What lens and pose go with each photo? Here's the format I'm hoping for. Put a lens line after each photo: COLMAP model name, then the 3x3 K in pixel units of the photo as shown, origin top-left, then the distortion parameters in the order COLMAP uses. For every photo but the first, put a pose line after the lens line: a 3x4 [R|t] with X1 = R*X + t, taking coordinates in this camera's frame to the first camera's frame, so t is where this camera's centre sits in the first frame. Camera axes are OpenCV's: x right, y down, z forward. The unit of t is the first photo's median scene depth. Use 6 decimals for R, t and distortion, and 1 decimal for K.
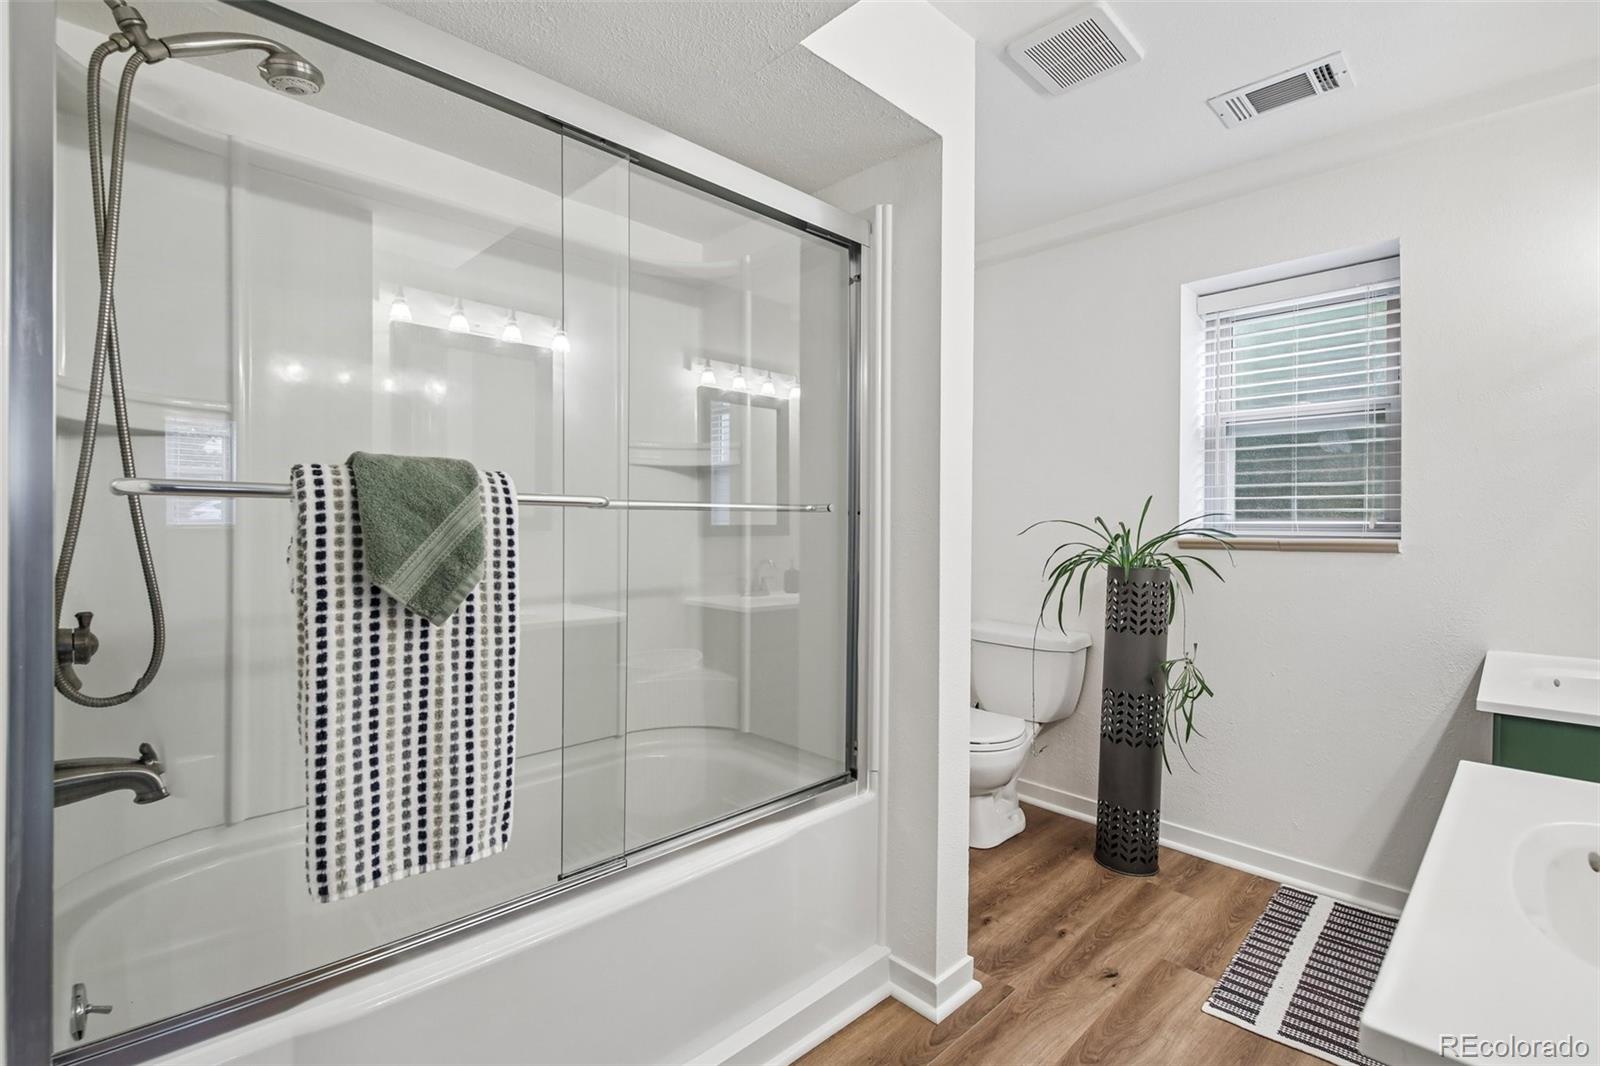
lens RADIAL K [[718.1, 0, 805.2], [0, 718.1, 531.3], [0, 0, 1]] dist [0.002887, -0.006019]
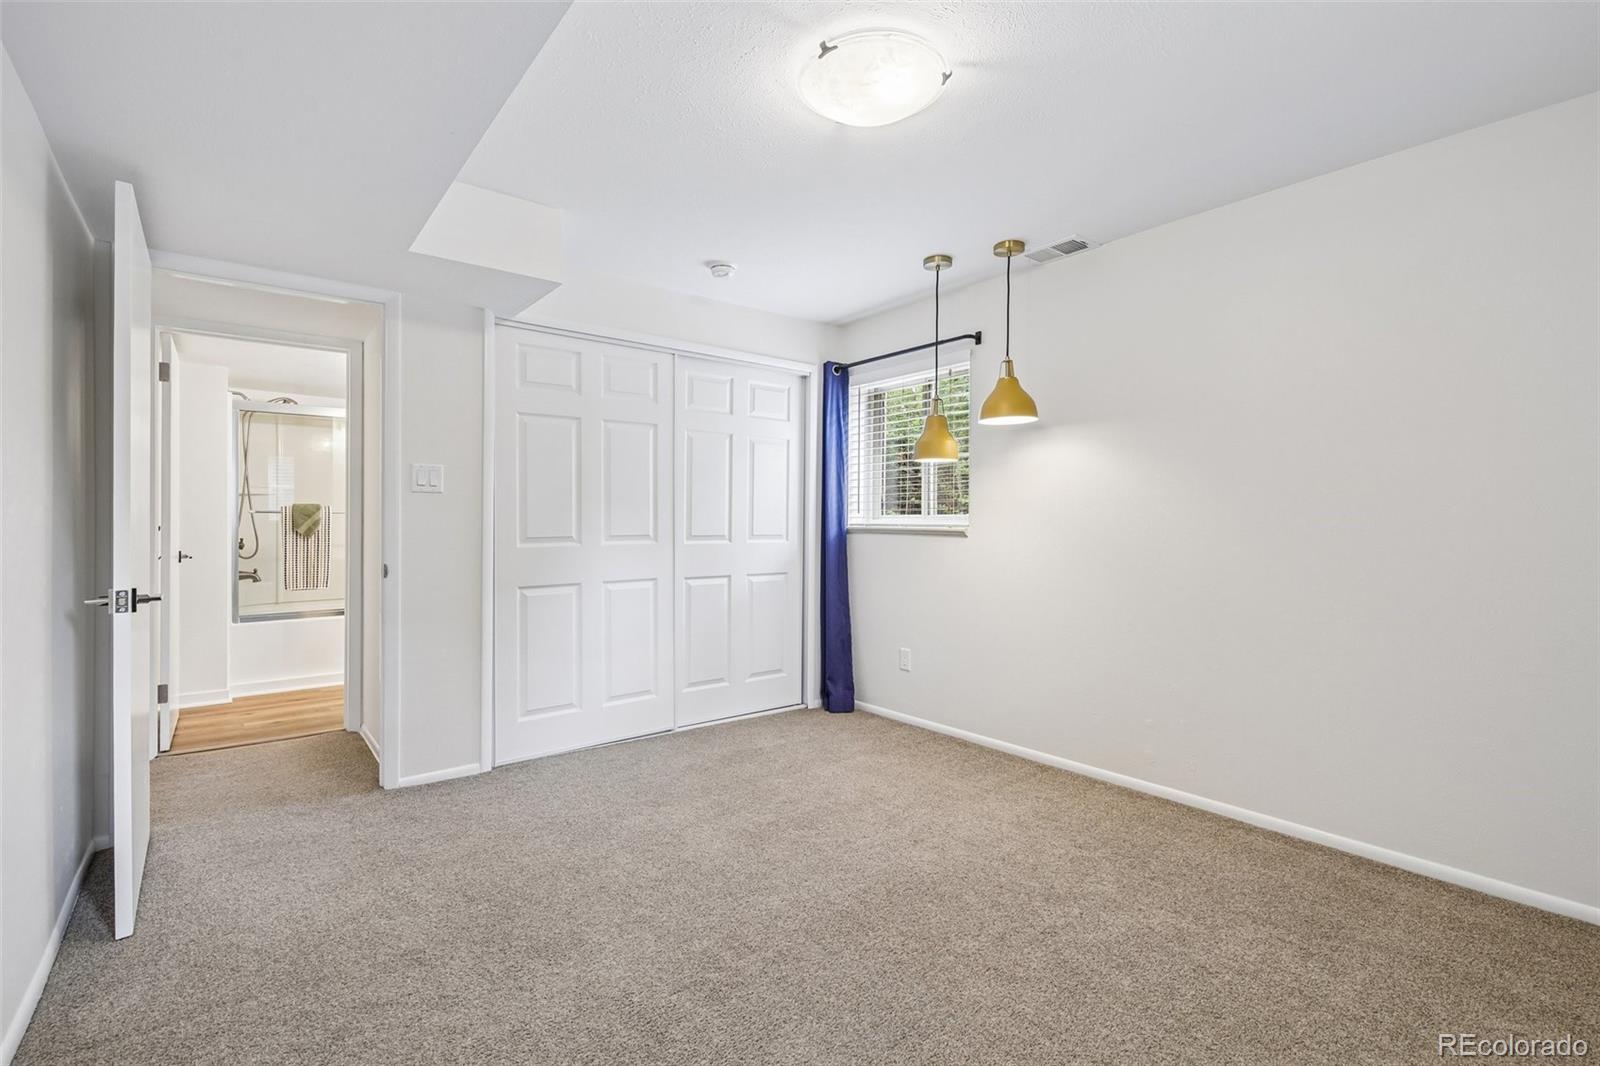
lens RADIAL K [[718.1, 0, 796.2], [0, 718.1, 529.2], [0, 0, 1]] dist [0.002887, -0.006019]
pose [[0.994669, -0.017065, -0.101695, 3.061533], [0.015817, 0.999789, -0.013071, 0.170042], [0.101897, 0.011393, 0.994730, -3.290165]]
